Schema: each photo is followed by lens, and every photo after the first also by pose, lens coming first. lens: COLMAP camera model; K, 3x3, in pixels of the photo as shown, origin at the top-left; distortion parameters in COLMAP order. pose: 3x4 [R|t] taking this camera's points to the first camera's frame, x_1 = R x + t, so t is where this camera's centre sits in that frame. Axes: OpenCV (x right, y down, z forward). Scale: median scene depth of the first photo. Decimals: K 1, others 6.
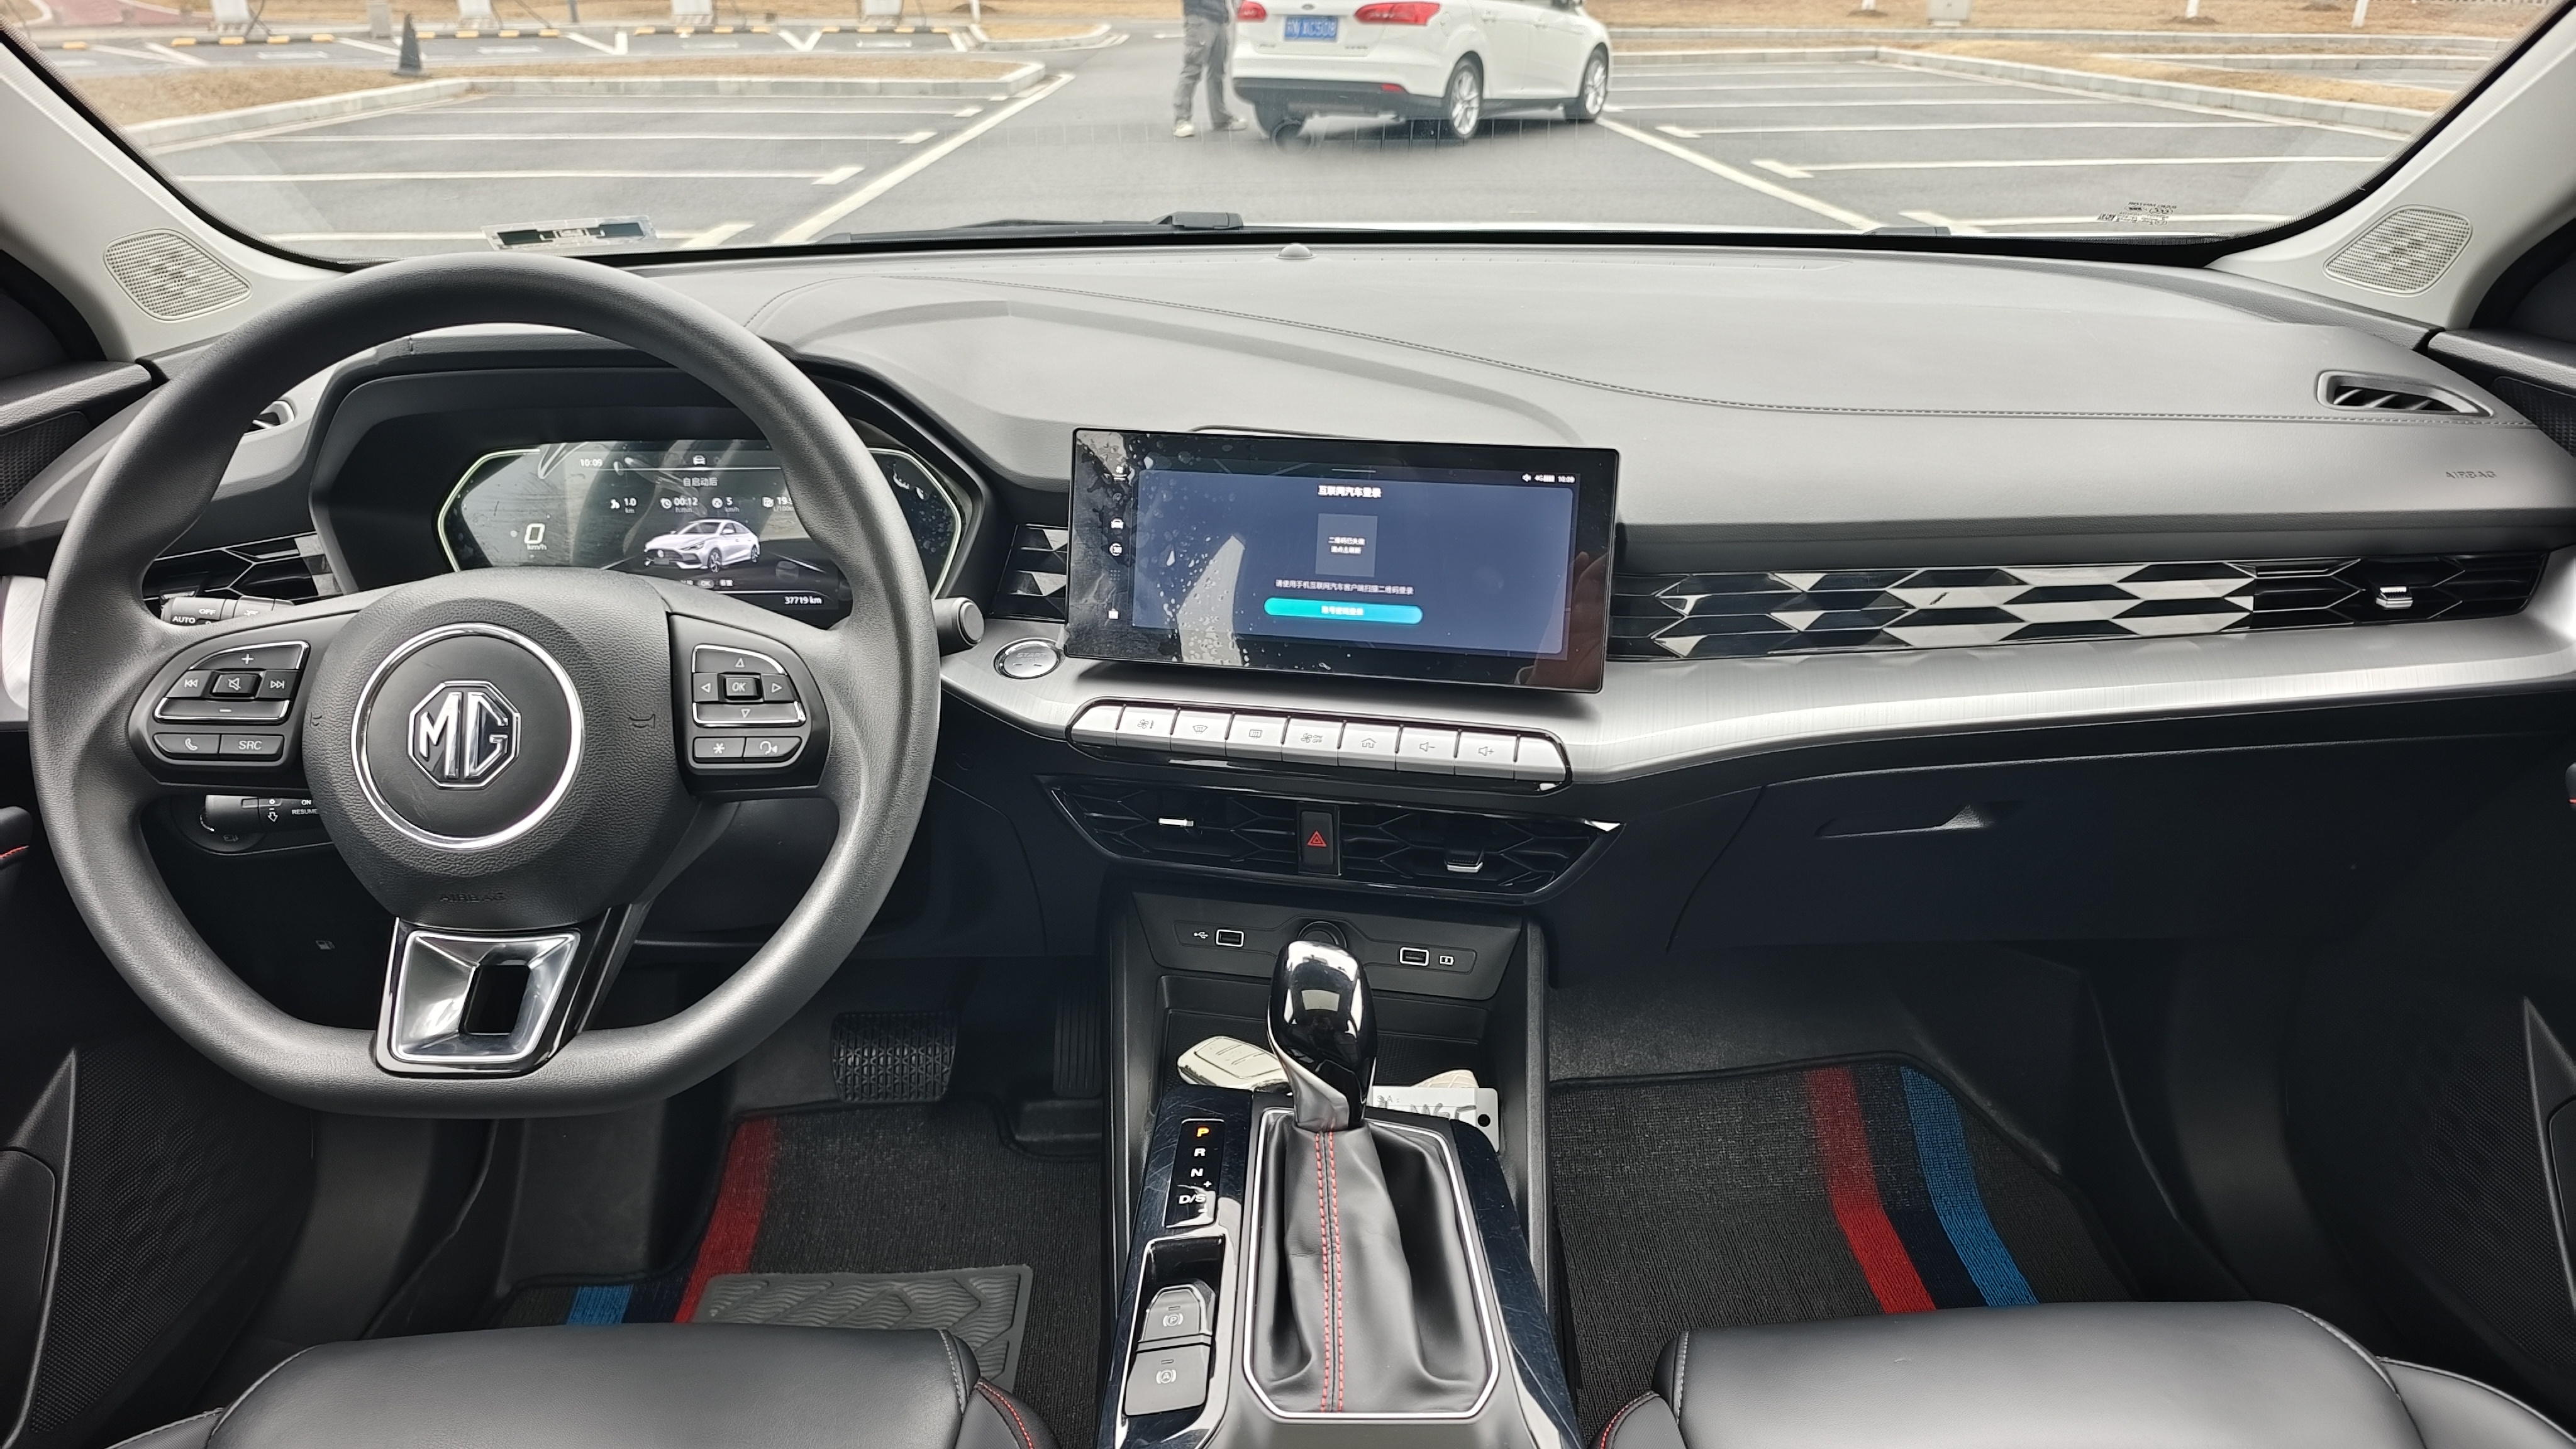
lens RADIAL K [[1724.5, 0, 1299.5], [0, 1724.5, 719.0], [0, 0, 1]] dist [0.064732, -0.081622]
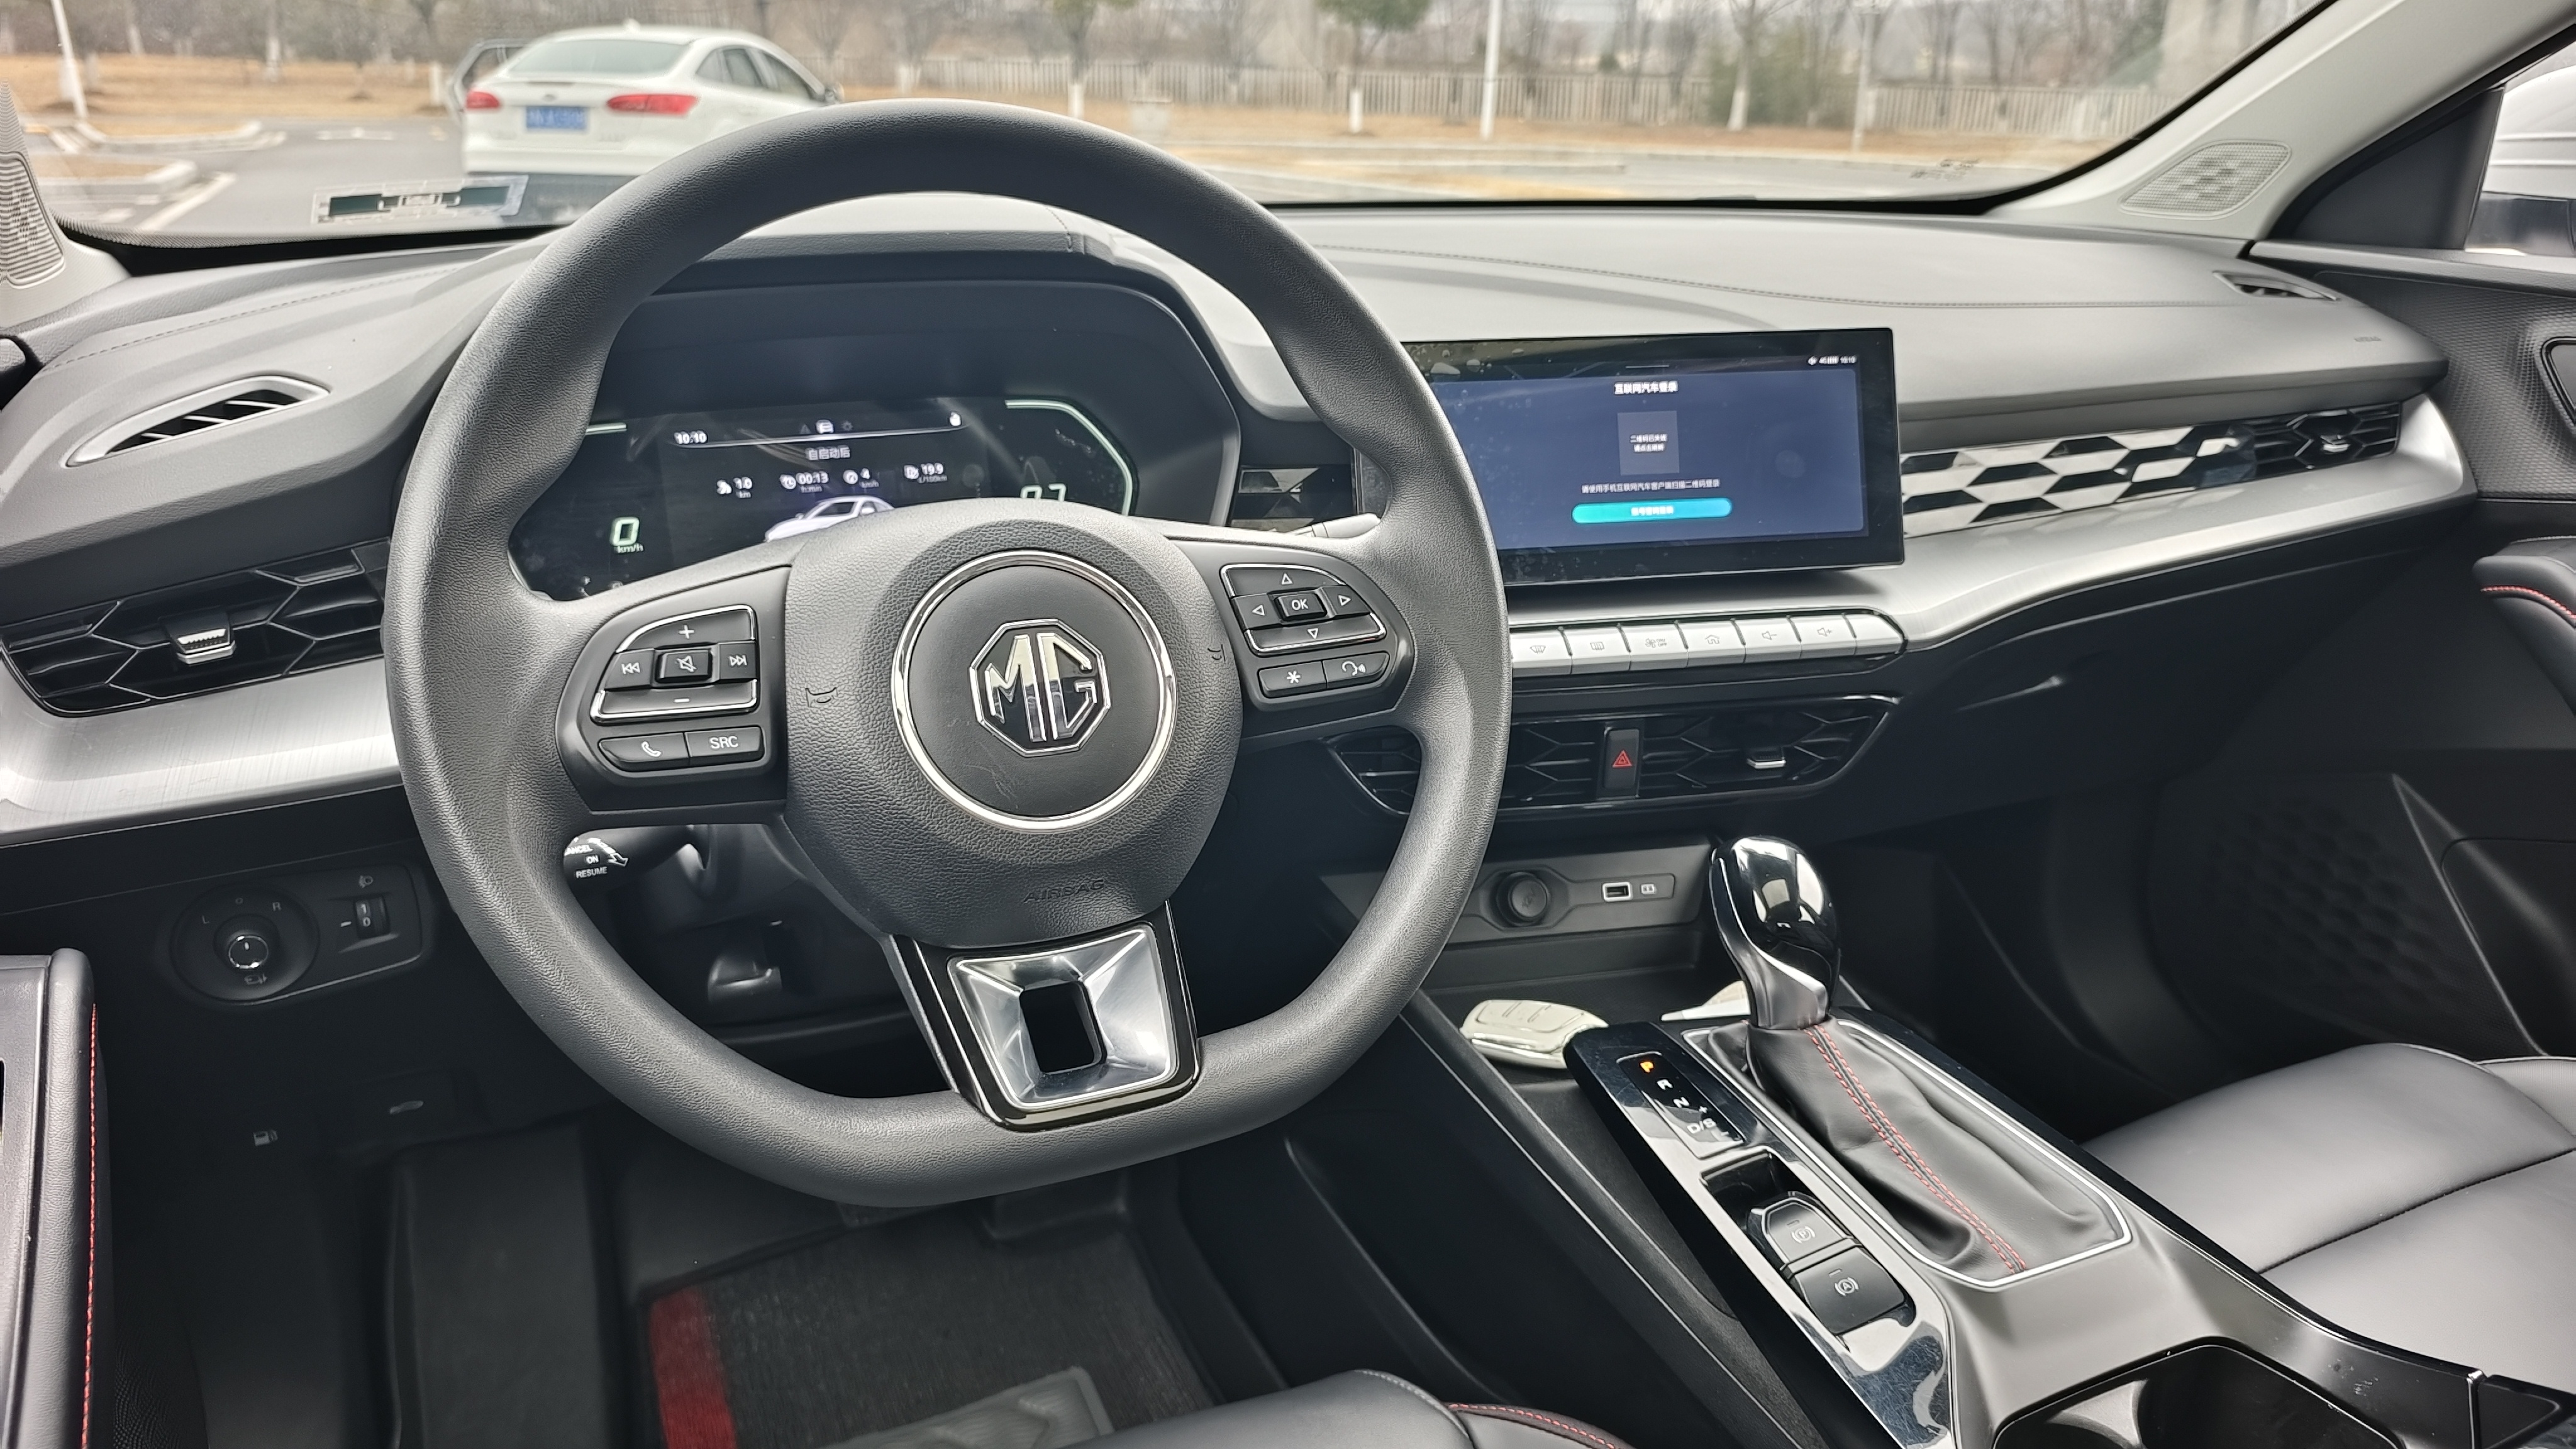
lens RADIAL K [[1746.4, 0, 1295.1], [0, 1746.4, 712.2], [0, 0, 1]] dist [0.028068, -0.037345]
pose [[0.912764, -0.122178, 0.389788, -0.486779], [0.145818, 0.988809, -0.031521, 0.044394], [-0.381575, 0.085610, 0.920365, 0.161735]]
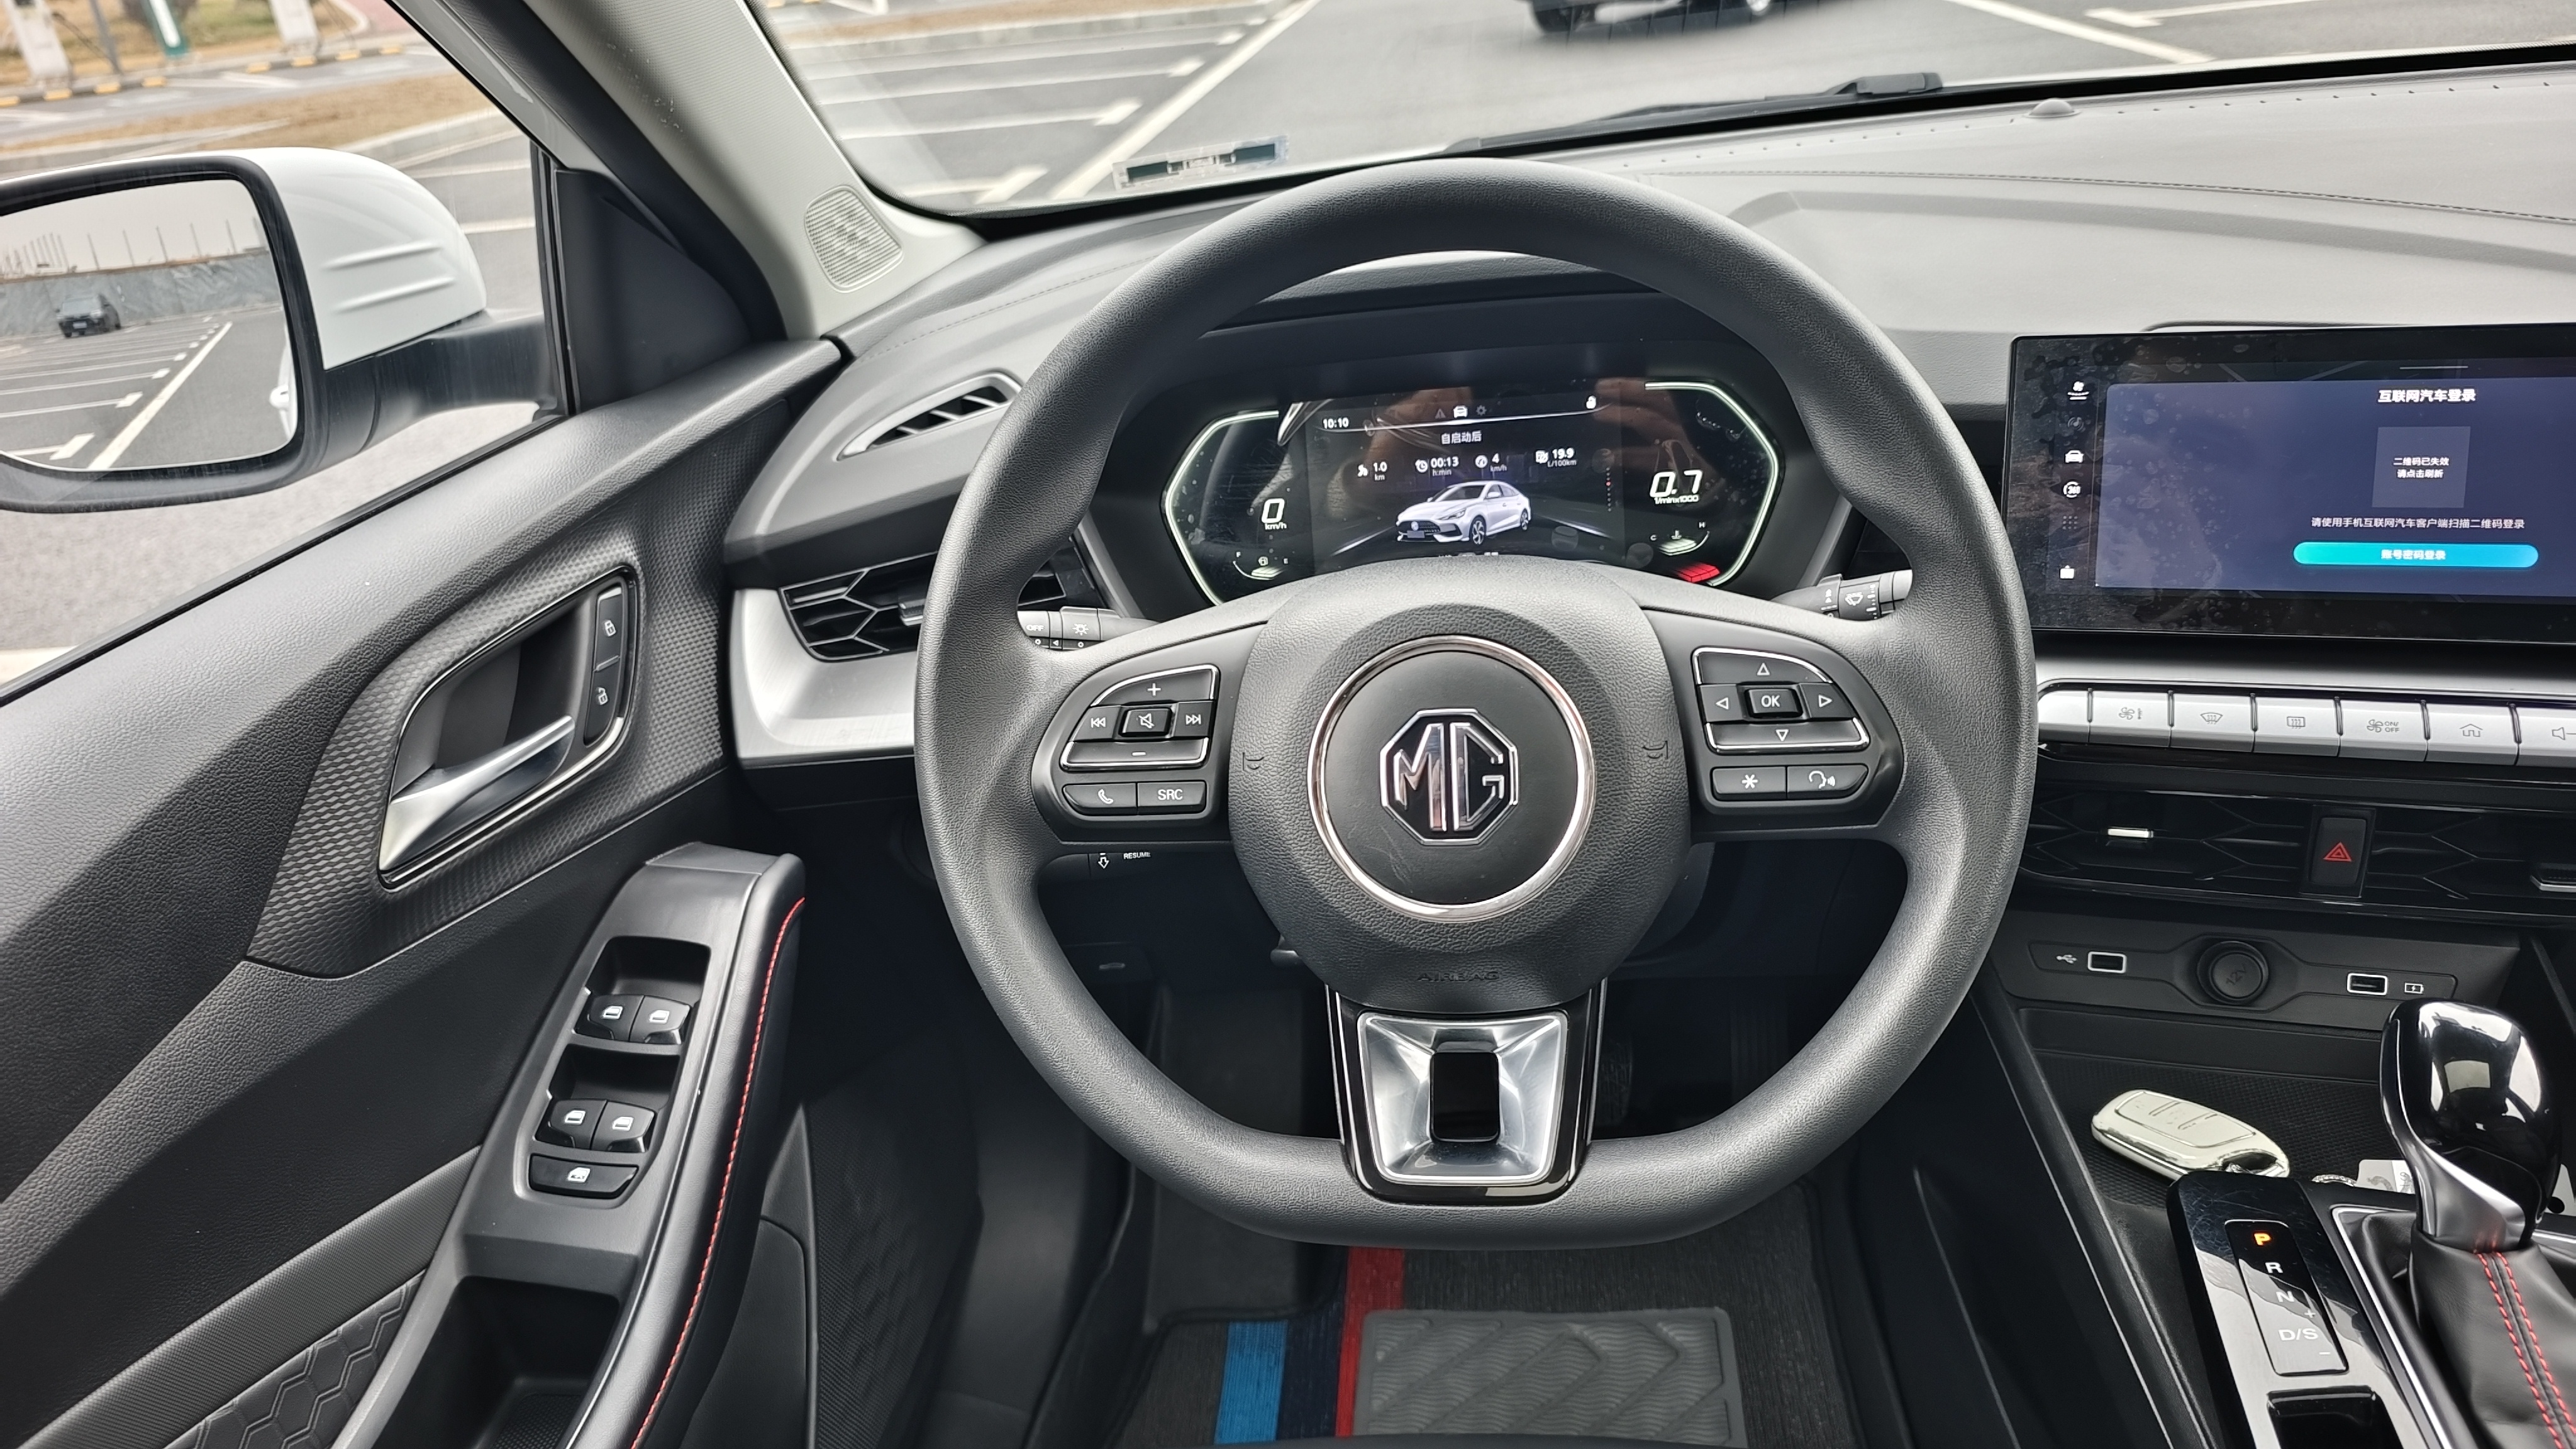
lens RADIAL K [[1741.5, 0, 1324.0], [0, 1741.5, 729.9], [0, 0, 1]] dist [0.048828, -0.040397]
pose [[0.990026, -0.035364, -0.136374, -0.303476], [0.041880, 0.998099, 0.045208, -0.036147], [0.134516, -0.050469, 0.989625, 0.145483]]
